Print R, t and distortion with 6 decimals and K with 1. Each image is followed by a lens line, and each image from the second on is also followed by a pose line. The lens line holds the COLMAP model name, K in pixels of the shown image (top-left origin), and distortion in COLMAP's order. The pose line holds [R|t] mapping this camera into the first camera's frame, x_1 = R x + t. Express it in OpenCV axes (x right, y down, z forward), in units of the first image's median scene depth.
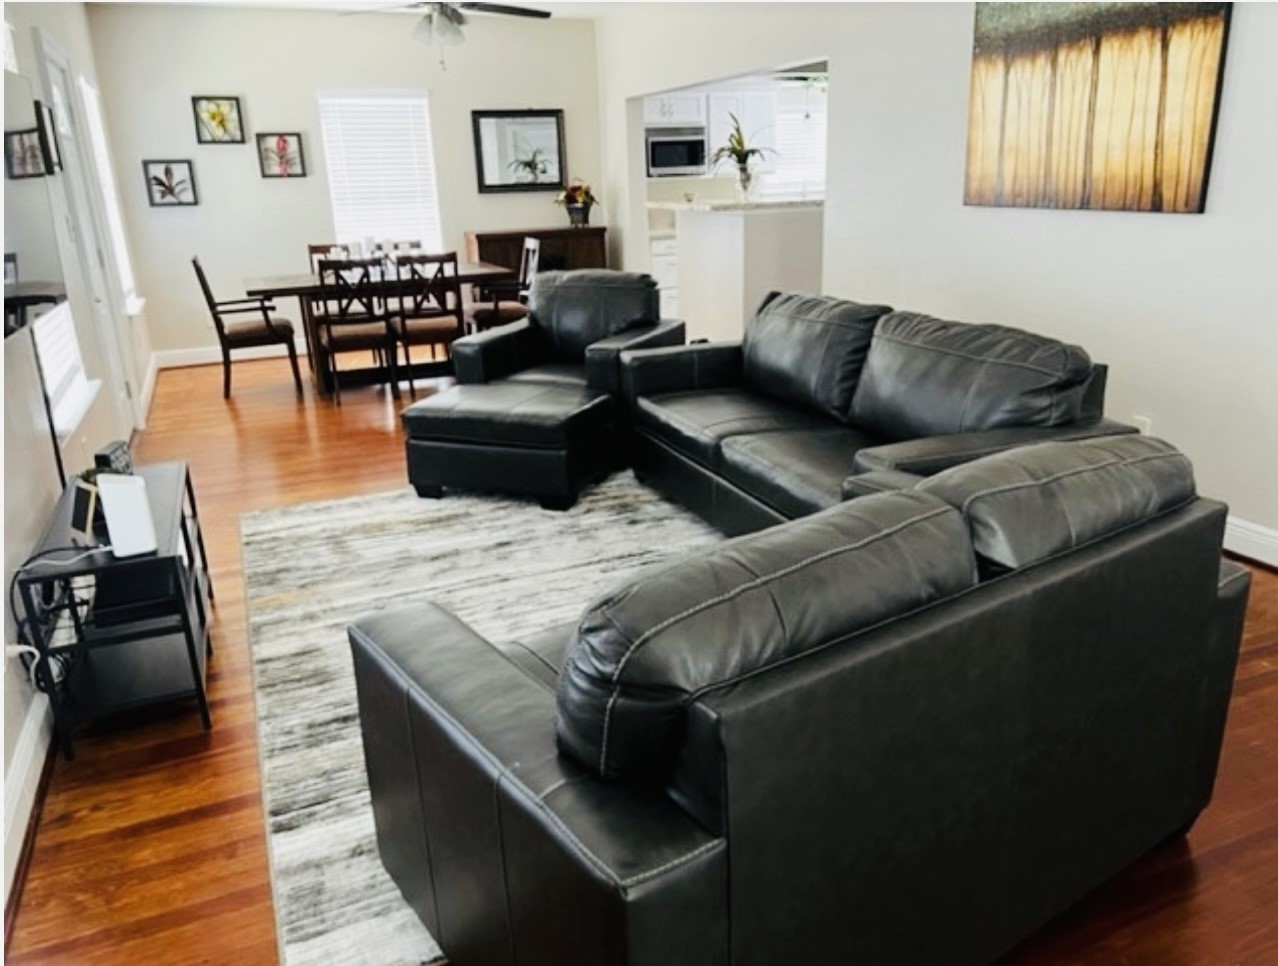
lens RADIAL K [[1003.4, 0, 643.7], [0, 1003.4, 480.9], [0, 0, 1]] dist [0.009256, 0.004968]
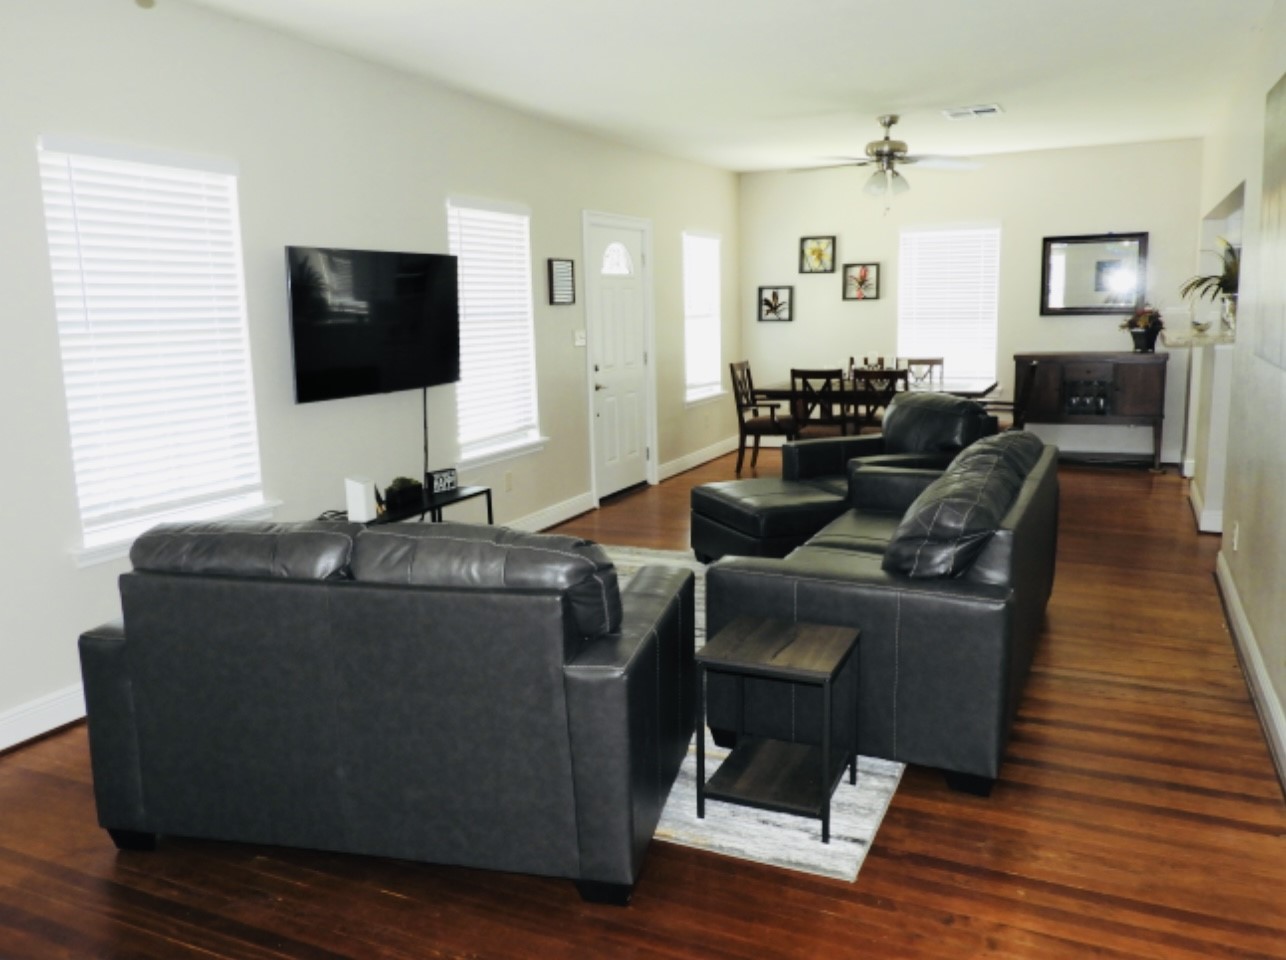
lens RADIAL K [[1005.1, 0, 643.0], [0, 1005.1, 478.3], [0, 0, 1]] dist [-0.001435, -0.000775]
pose [[0.665928, 0.141003, -0.732569, 0.379459], [-0.213811, 0.976854, -0.006338, -0.035830], [0.714720, 0.160852, 0.680663, 0.048927]]
